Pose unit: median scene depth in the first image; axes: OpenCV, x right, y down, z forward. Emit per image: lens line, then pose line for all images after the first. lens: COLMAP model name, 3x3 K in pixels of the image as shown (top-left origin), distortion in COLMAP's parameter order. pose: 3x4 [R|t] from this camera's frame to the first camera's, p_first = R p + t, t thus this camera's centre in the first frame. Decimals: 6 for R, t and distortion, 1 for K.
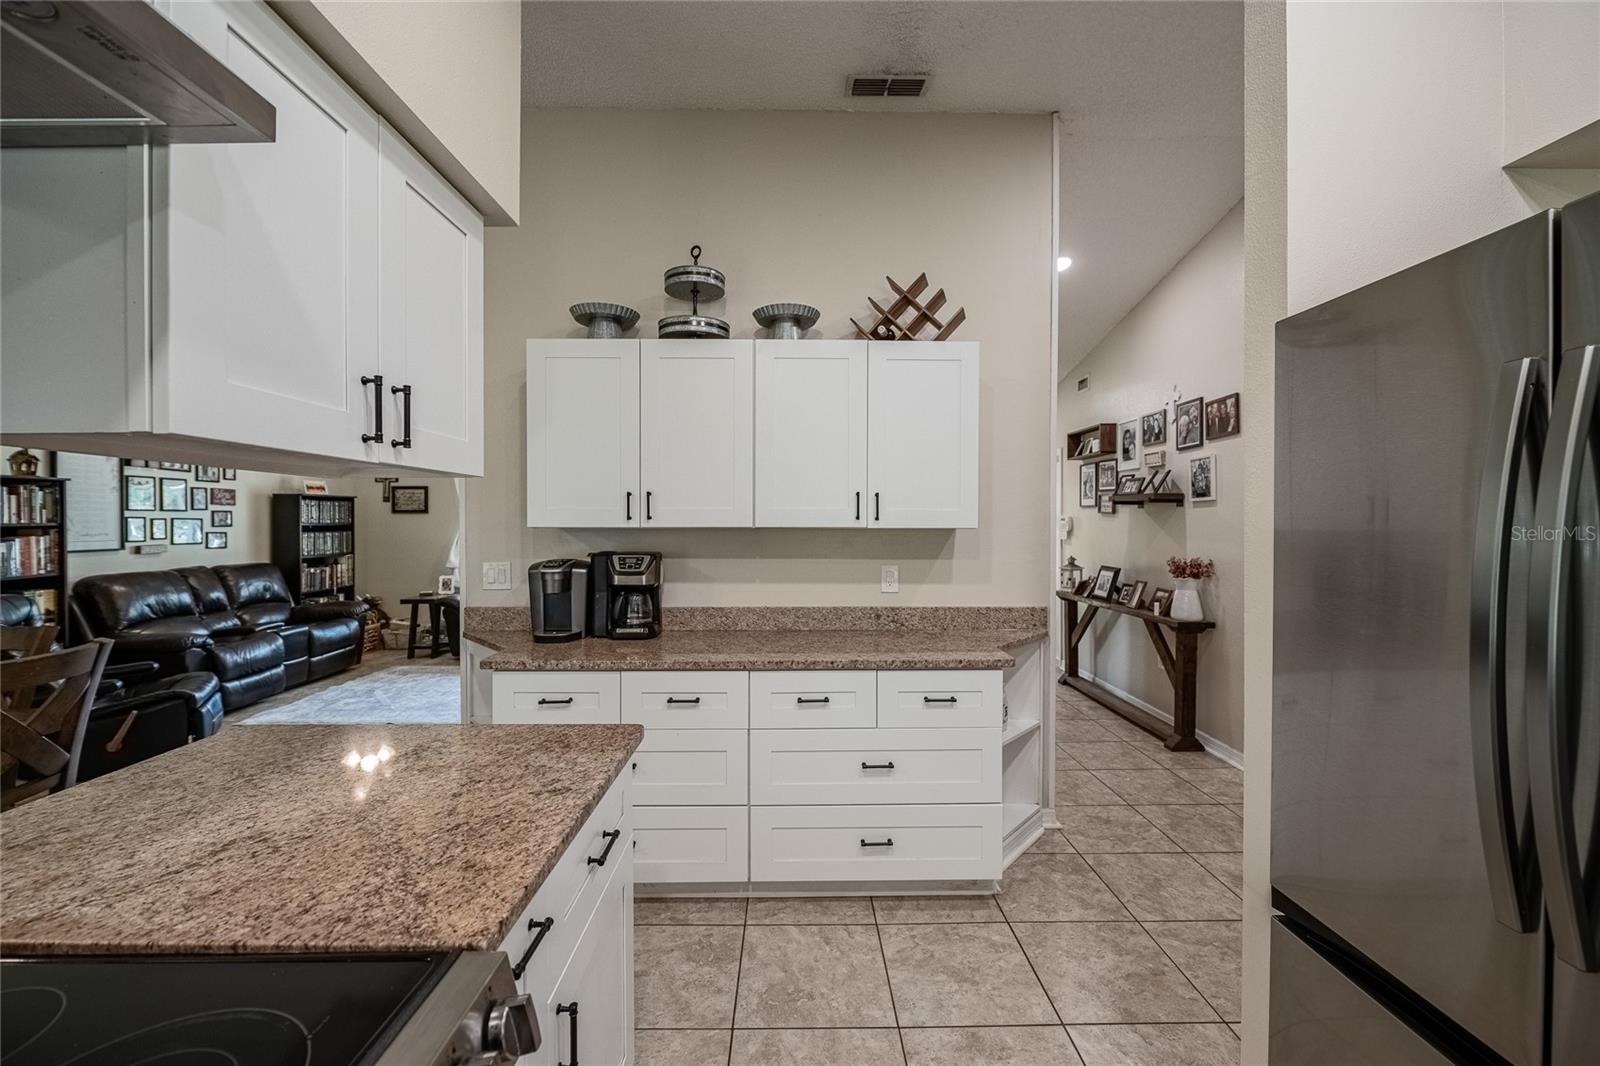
lens RADIAL K [[642.3, 0, 823.3], [0, 642.3, 527.9], [0, 0, 1]] dist [-0.016053, -0.001861]
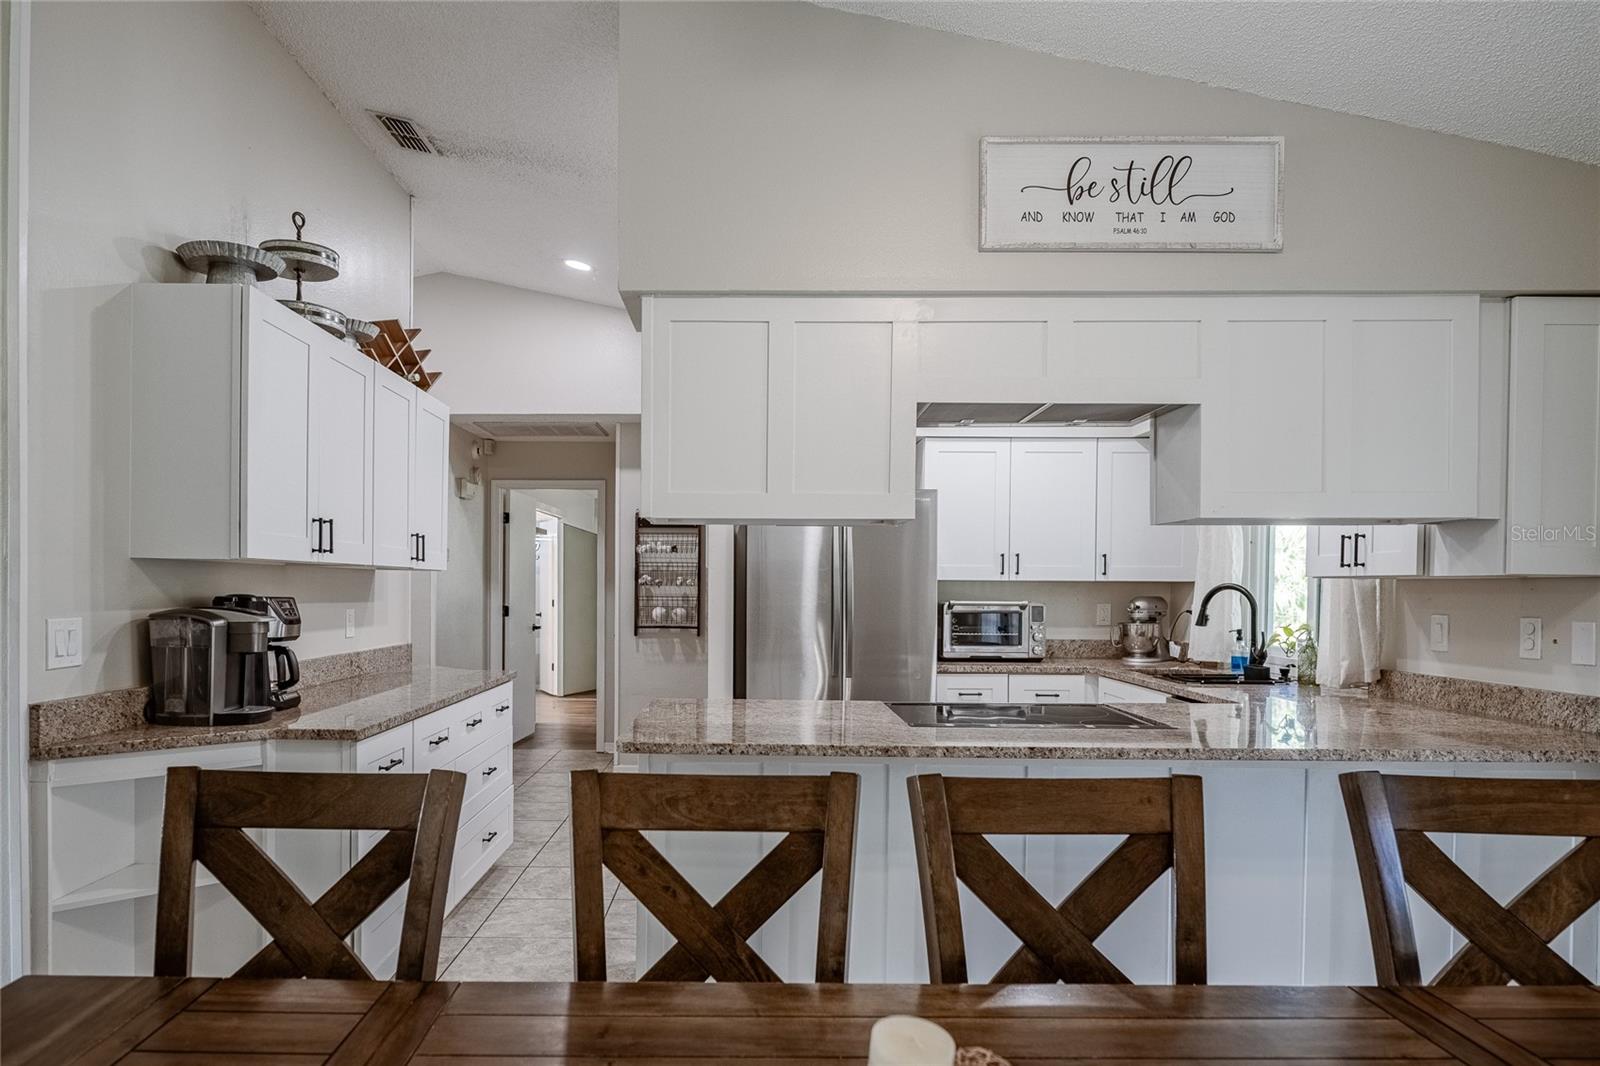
lens RADIAL K [[990.9, 0, 756.3], [0, 990.9, 598.5], [0, 0, 1]] dist [-0.006684, -0.001149]
pose [[0.005963, -0.011255, 0.999919, -0.728813], [-0.000310, 0.999937, 0.011257, 0.014487], [-0.999982, -0.000377, 0.005959, 0.211421]]
